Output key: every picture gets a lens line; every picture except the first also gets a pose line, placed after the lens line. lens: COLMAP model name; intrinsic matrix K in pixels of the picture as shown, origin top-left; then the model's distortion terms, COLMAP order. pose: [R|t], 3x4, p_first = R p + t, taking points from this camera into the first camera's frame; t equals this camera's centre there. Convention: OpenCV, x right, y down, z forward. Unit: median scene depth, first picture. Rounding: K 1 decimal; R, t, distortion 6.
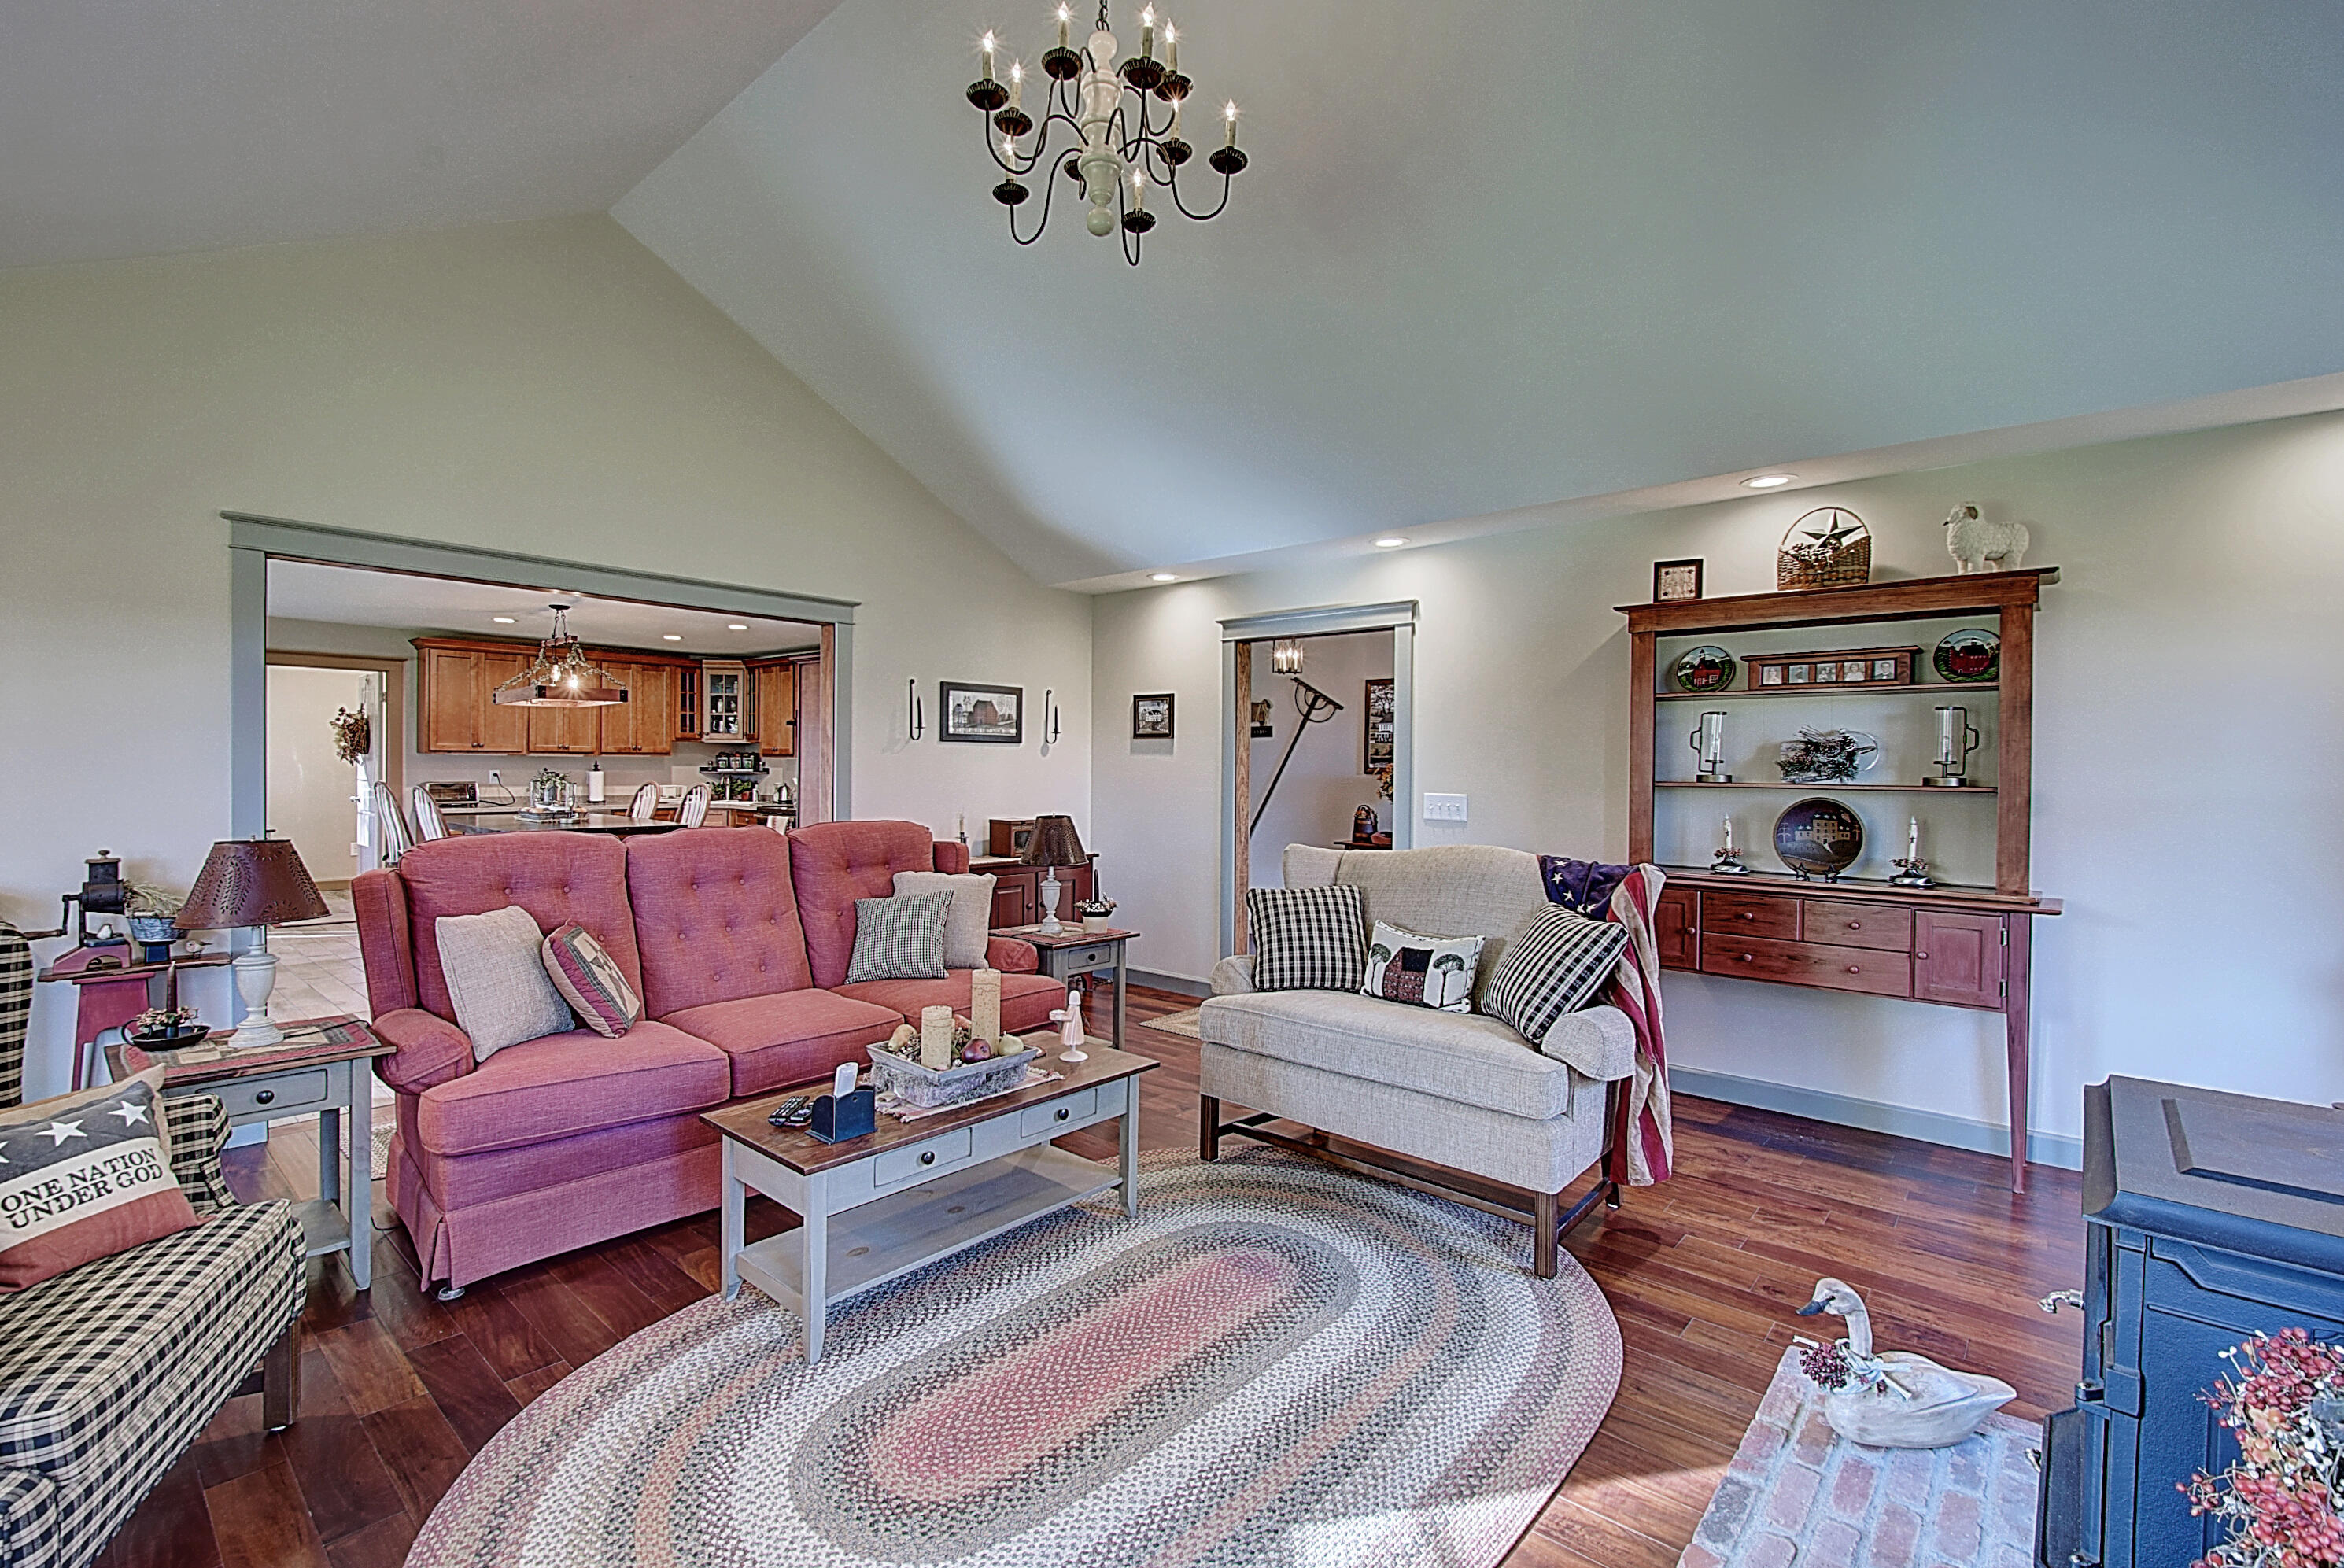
lens RADIAL K [[1024.4, 0, 1167.6], [0, 1024.4, 781.7], [0, 0, 1]] dist [-0.002947, -0.000858]
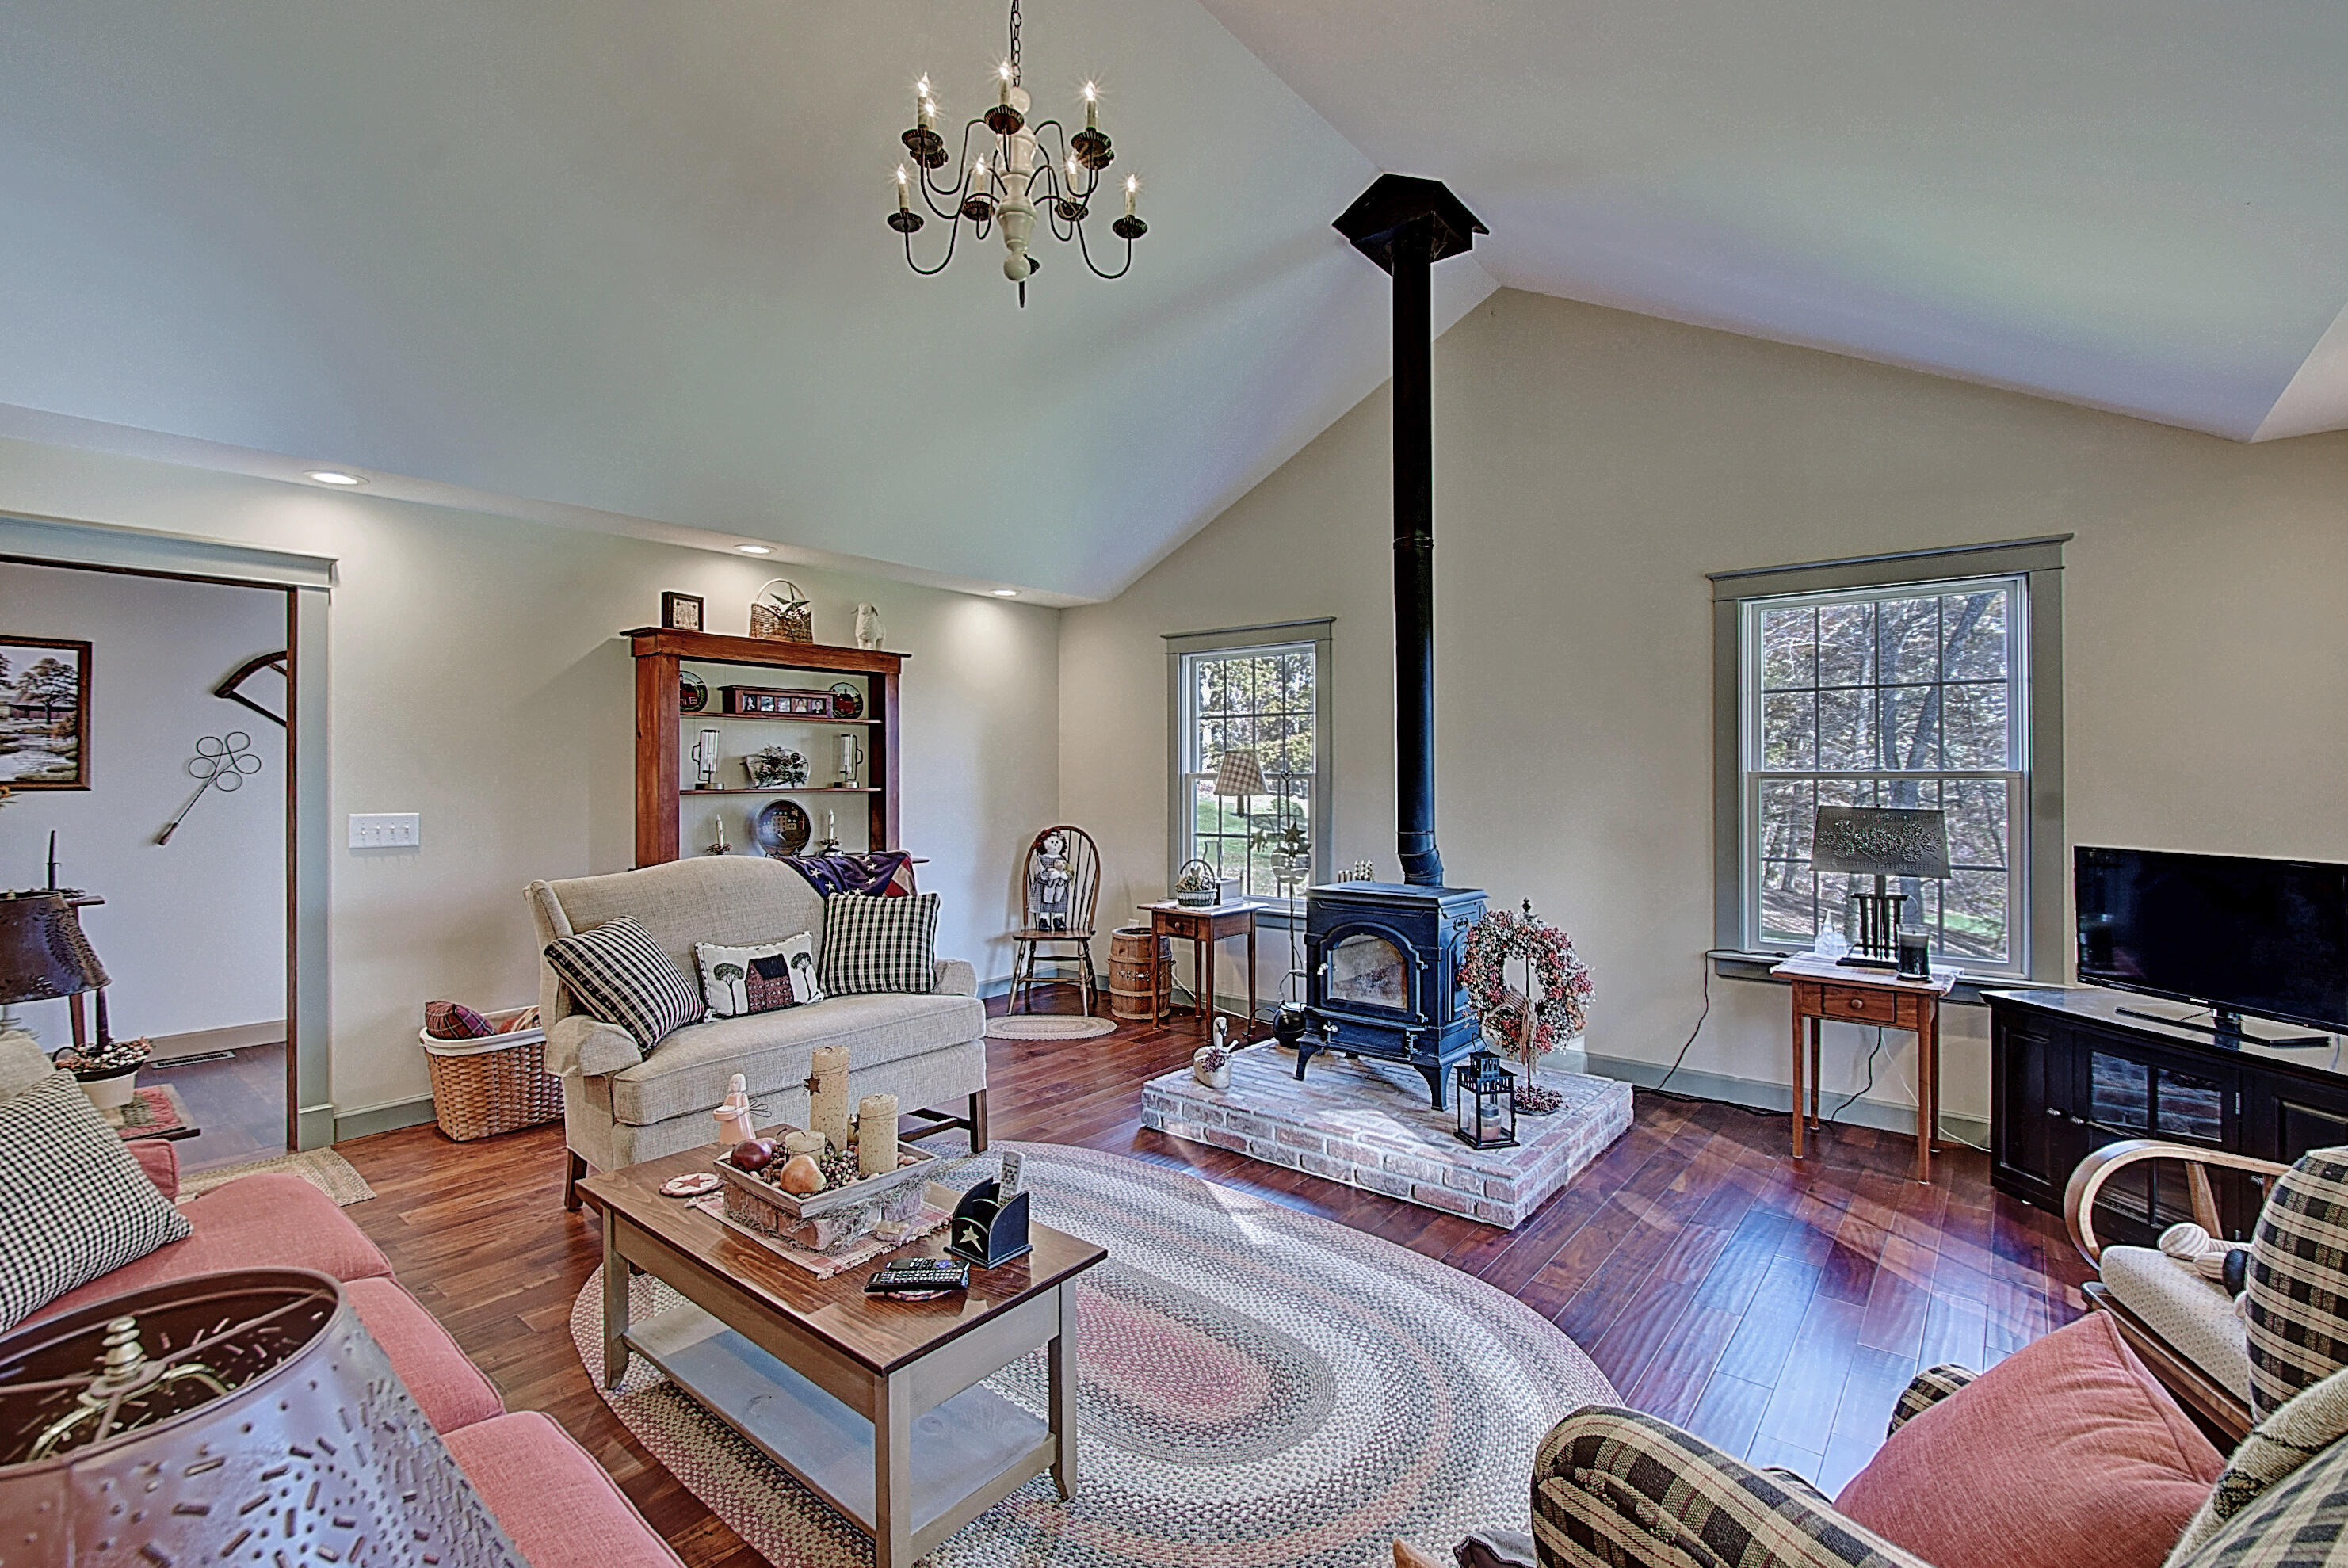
lens RADIAL K [[1026.2, 0, 1166.3], [0, 1026.2, 772.8], [0, 0, 1]] dist [-0.002947, -0.000858]
pose [[-0.046025, -0.010052, 0.998890, -0.672757], [0.015382, 0.999824, 0.010770, -0.023398], [-0.998822, 0.015861, -0.045863, 0.531947]]
